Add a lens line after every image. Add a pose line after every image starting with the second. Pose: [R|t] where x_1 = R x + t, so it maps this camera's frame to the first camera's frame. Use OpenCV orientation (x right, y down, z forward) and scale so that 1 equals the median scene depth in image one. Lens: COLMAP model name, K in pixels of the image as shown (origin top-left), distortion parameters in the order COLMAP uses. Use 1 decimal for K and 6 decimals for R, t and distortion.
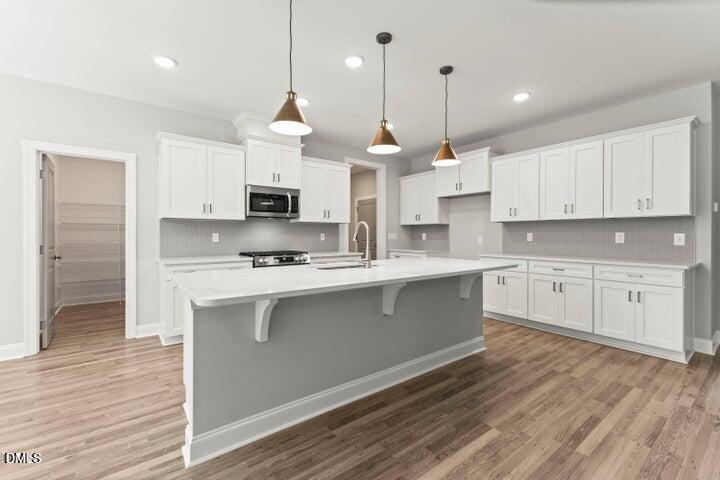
lens RADIAL K [[314.5, 0, 362.6], [0, 314.5, 234.1], [0, 0, 1]] dist [0.003530, 0.000352]
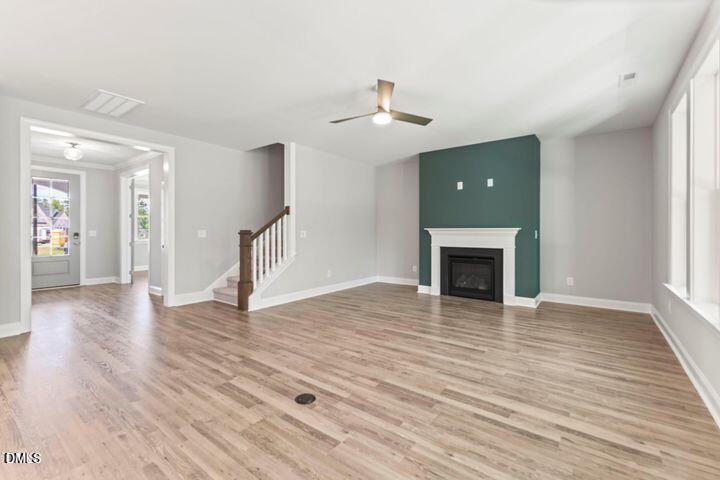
lens RADIAL K [[314.5, 0, 362.6], [0, 314.5, 234.1], [0, 0, 1]] dist [0.003530, 0.000352]
pose [[-0.273439, -0.004852, 0.961877, -0.286694], [-0.001564, 0.999988, 0.004600, 0.001427], [-0.961888, -0.000246, -0.273443, 0.622565]]
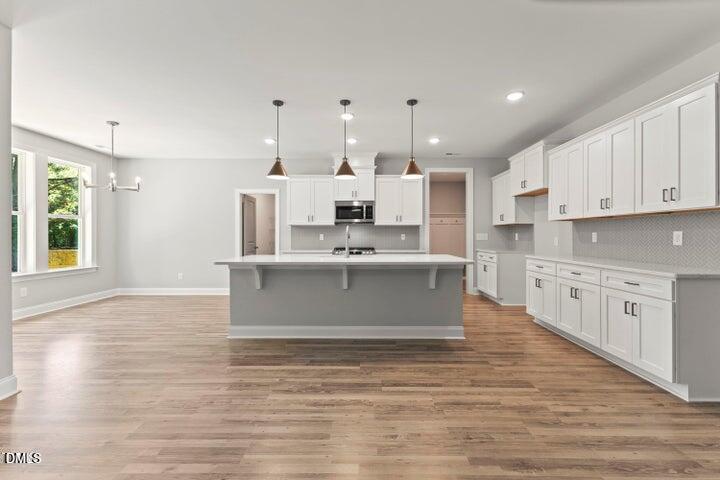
lens RADIAL K [[314.5, 0, 362.6], [0, 314.5, 234.1], [0, 0, 1]] dist [0.003530, 0.000352]
pose [[0.787157, -0.004248, -0.616738, 0.713456], [0.002556, 0.999990, -0.003626, 0.002612], [0.616747, 0.001278, 0.787160, -0.078234]]
